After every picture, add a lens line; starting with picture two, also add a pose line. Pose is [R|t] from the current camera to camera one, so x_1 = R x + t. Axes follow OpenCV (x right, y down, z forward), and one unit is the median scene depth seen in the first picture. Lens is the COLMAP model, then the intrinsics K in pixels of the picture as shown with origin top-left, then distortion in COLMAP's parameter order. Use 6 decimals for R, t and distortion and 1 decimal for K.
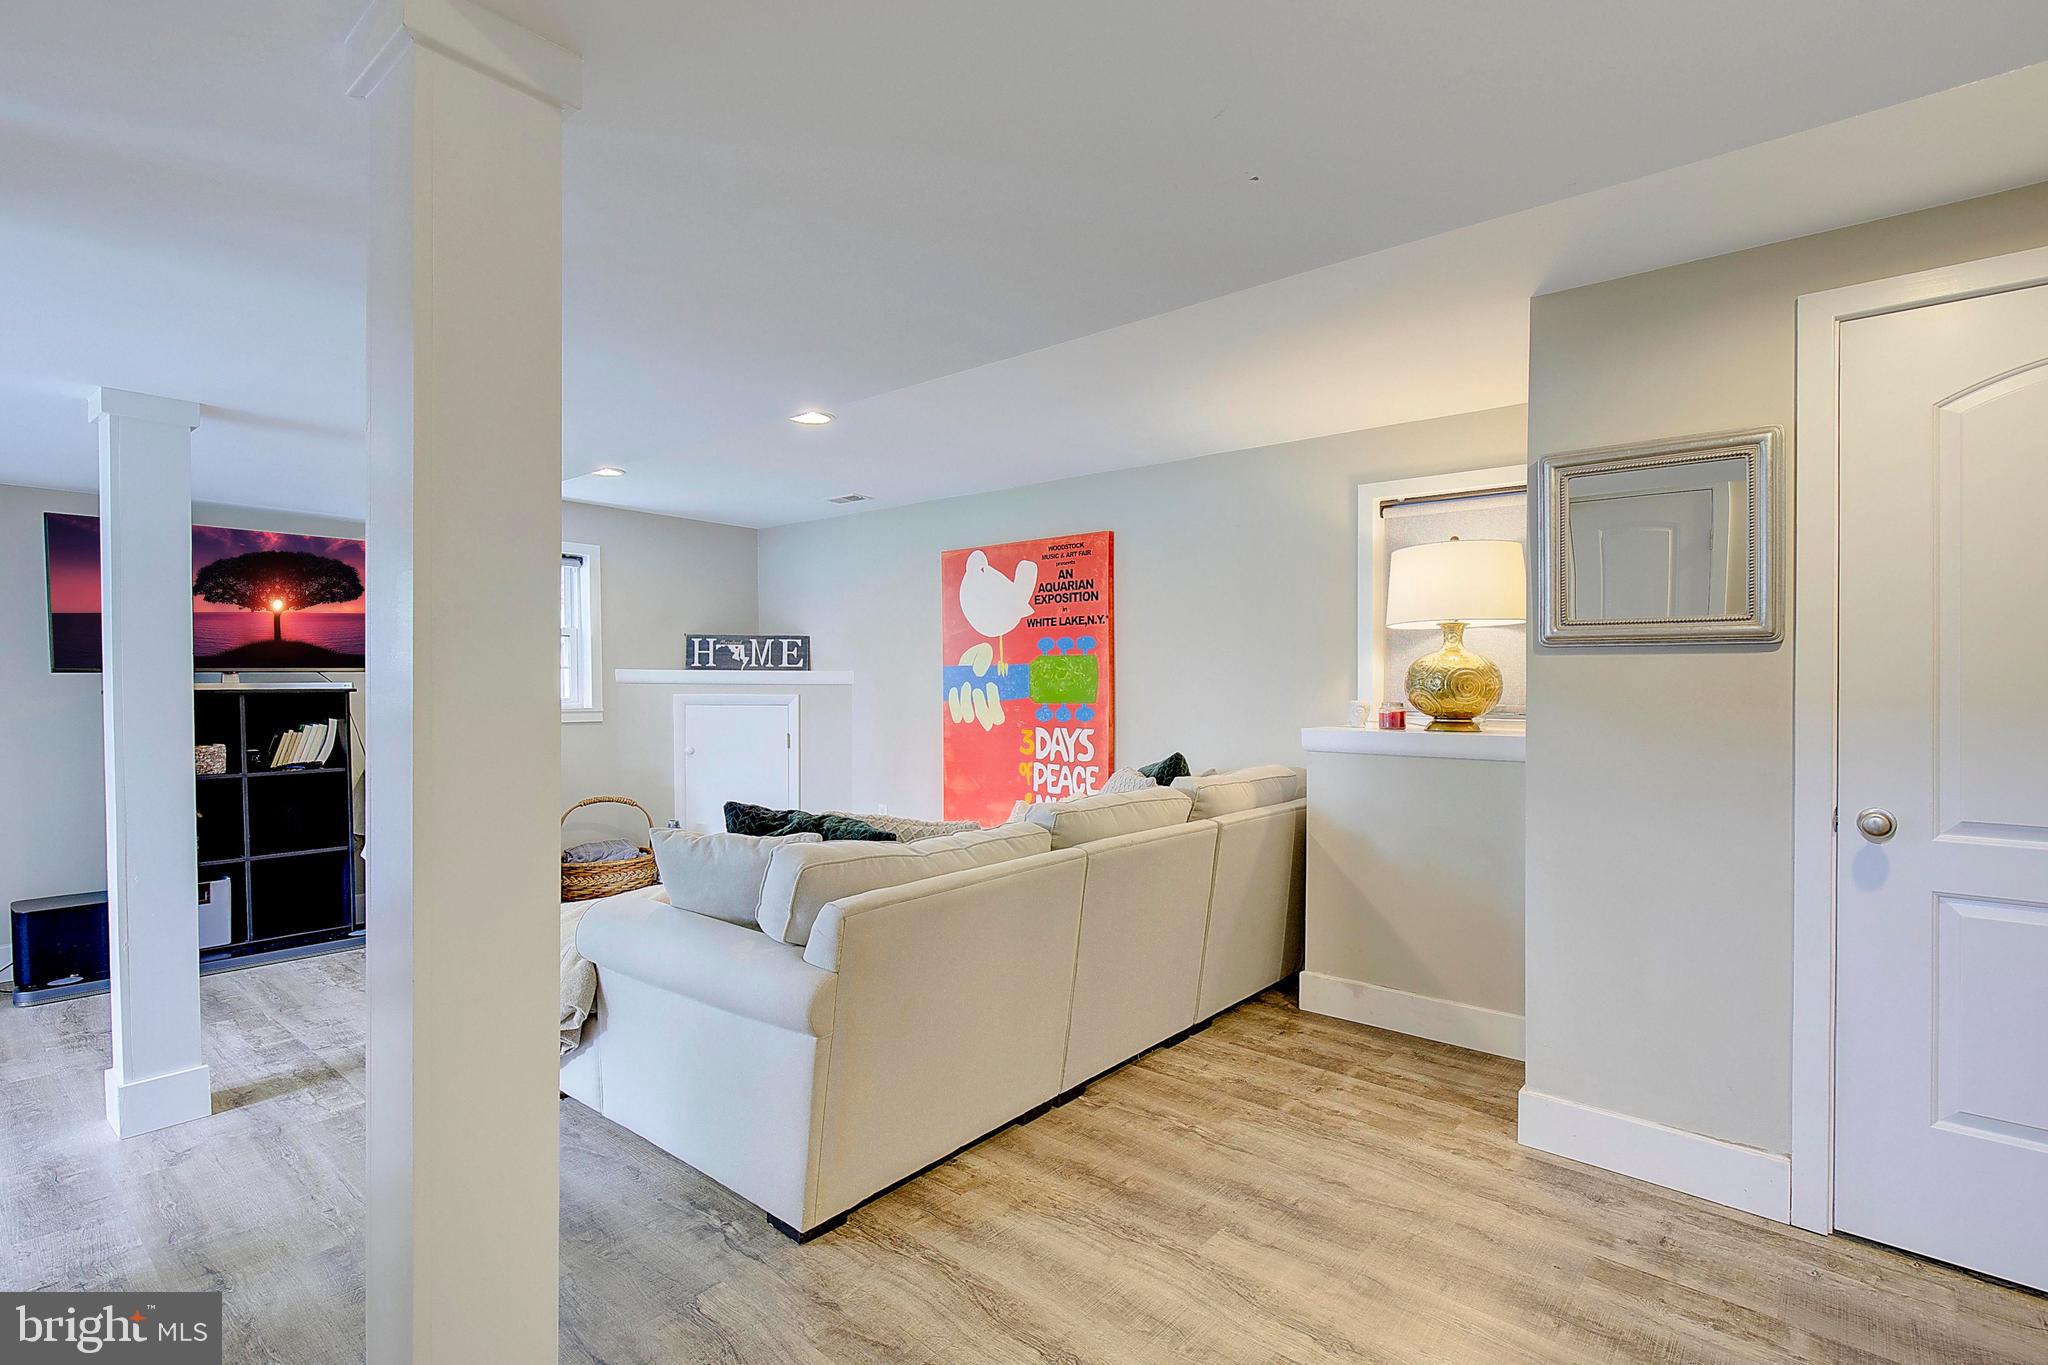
lens RADIAL K [[943.1, 0, 1026.3], [0, 943.1, 696.5], [0, 0, 1]] dist [0.003720, 0.000207]
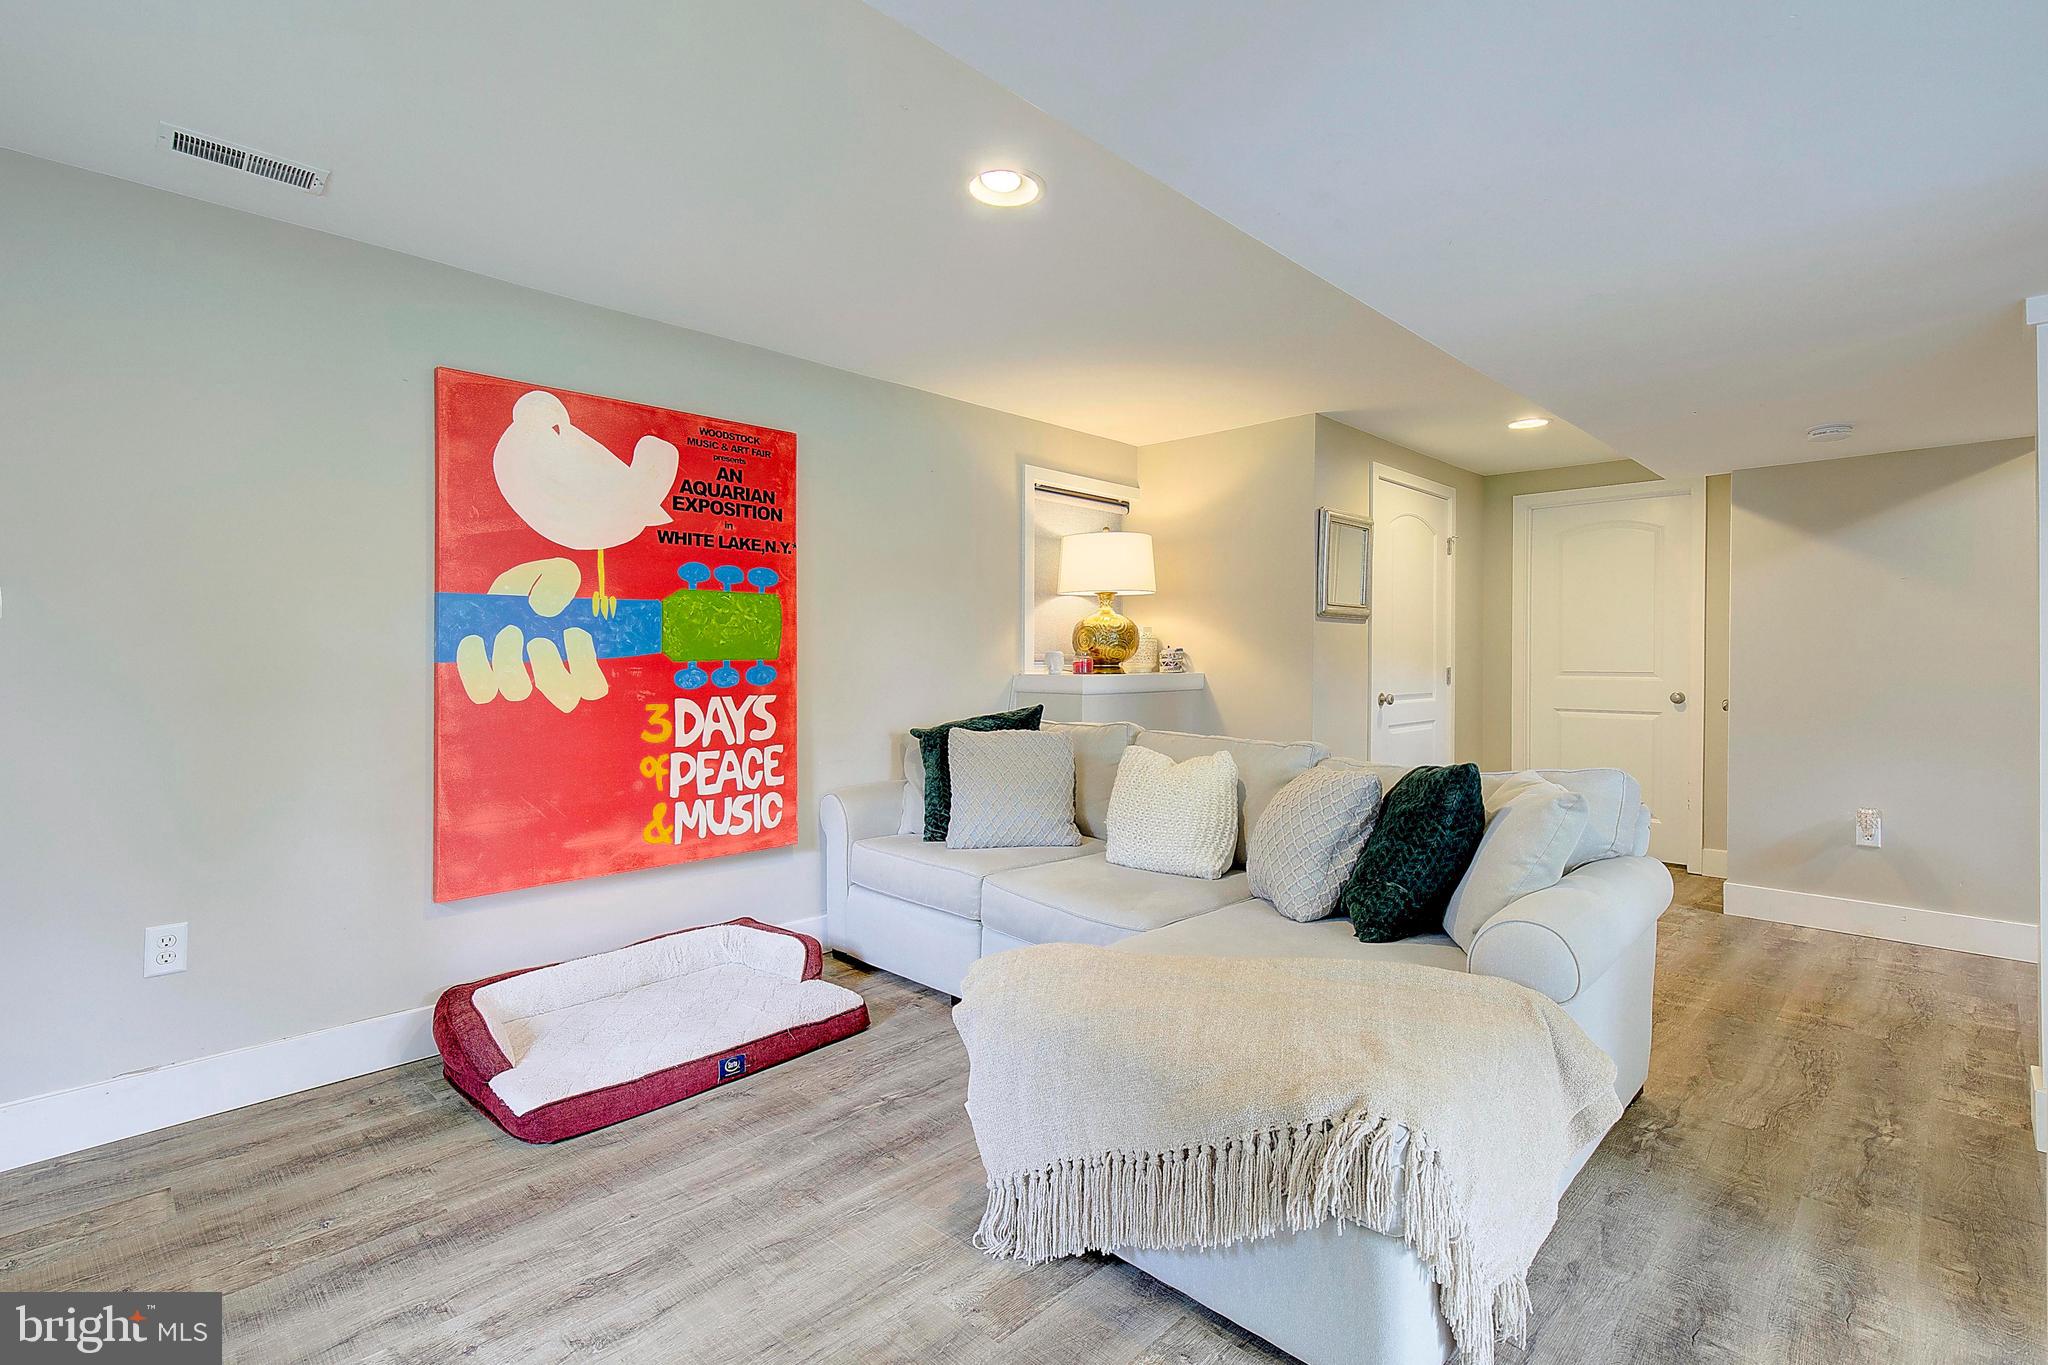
lens RADIAL K [[943.1, 0, 1078.3], [0, 943.1, 649.3], [0, 0, 1]] dist [0.003720, 0.000207]
pose [[0.064375, 0.004345, 0.997916, -0.623198], [0.014068, 0.999887, -0.005261, 0.005986], [-0.997827, 0.014377, 0.064307, 0.684647]]
